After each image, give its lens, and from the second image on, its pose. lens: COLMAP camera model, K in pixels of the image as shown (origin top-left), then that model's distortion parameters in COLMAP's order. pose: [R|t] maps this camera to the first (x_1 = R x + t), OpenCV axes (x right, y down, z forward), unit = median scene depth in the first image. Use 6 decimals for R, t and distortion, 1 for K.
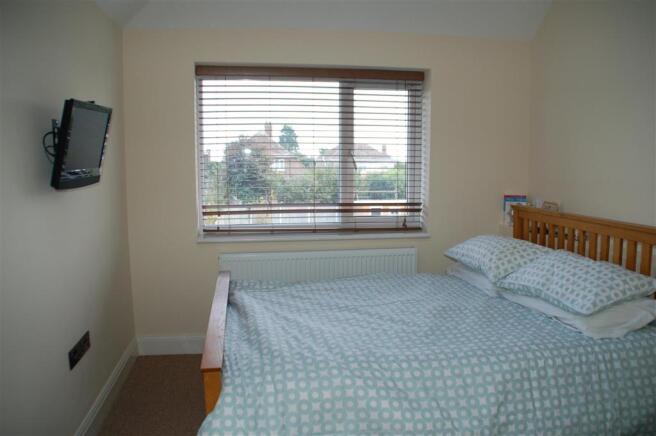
lens RADIAL K [[507.5, 0, 328.0], [0, 507.5, 218.0], [0, 0, 1]] dist [-0.163082, 0.101981]
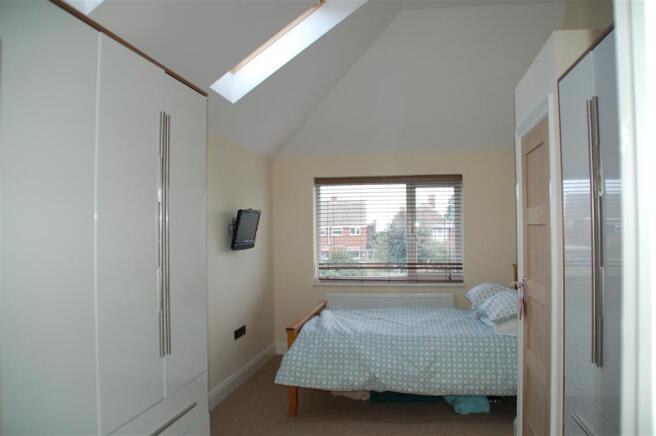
lens RADIAL K [[507.5, 0, 328.0], [0, 507.5, 218.0], [0, 0, 1]] dist [-0.163082, 0.101981]
pose [[0.942984, -0.017330, -0.332386, 0.339664], [-0.028778, 0.990658, -0.133297, 0.050054], [0.331591, 0.135262, 0.933676, -0.562857]]
